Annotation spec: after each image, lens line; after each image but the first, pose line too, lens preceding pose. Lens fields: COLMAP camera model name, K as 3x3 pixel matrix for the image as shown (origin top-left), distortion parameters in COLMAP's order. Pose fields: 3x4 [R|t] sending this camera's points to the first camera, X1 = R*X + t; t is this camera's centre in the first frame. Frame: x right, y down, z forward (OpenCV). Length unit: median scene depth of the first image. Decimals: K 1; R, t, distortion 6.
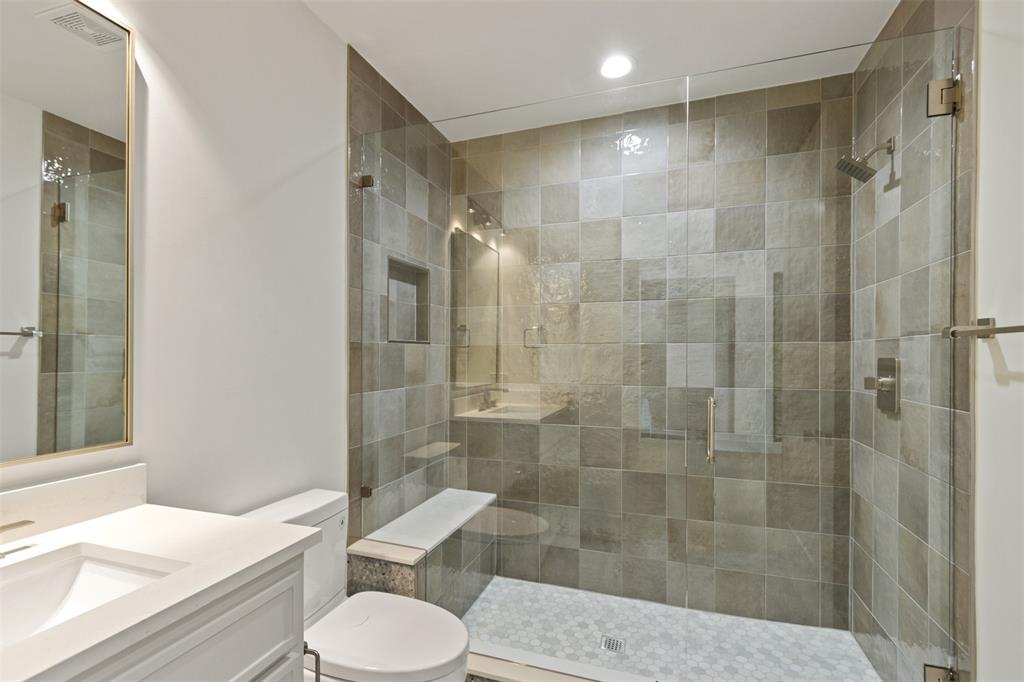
lens RADIAL K [[473.8, 0, 510.7], [0, 473.8, 348.9], [0, 0, 1]] dist [-0.001089, -0.003432]
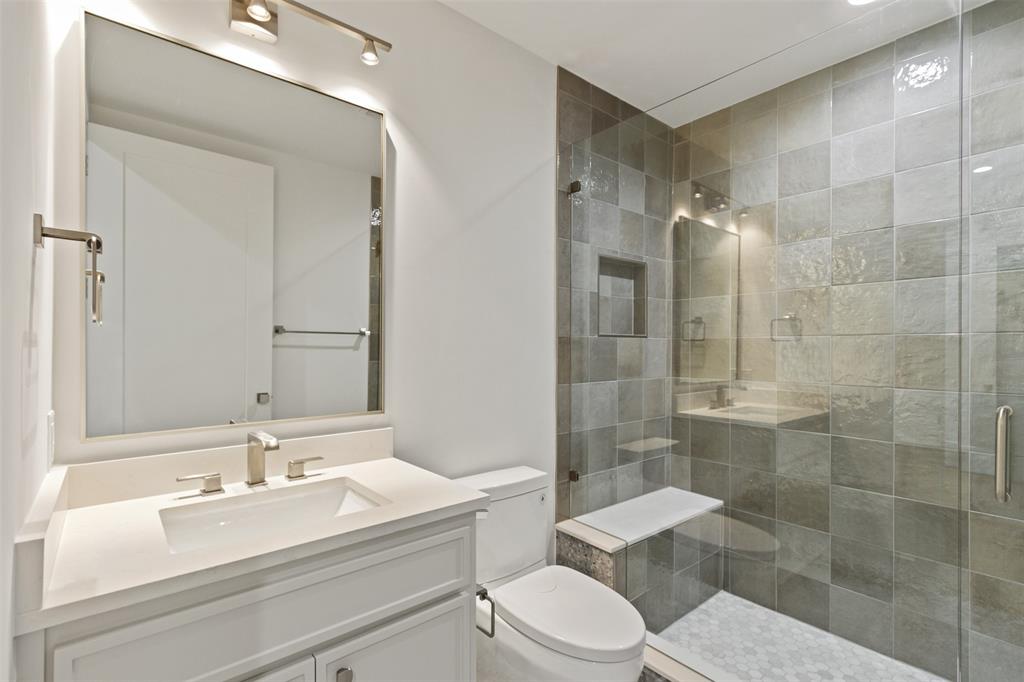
lens RADIAL K [[473.8, 0, 511.5], [0, 473.8, 342.2], [0, 0, 1]] dist [-0.001089, -0.003432]
pose [[0.853972, -0.005231, -0.520293, 0.103657], [0.003809, 0.999986, -0.003801, 0.001603], [0.520305, 0.001264, 0.853980, 0.006592]]
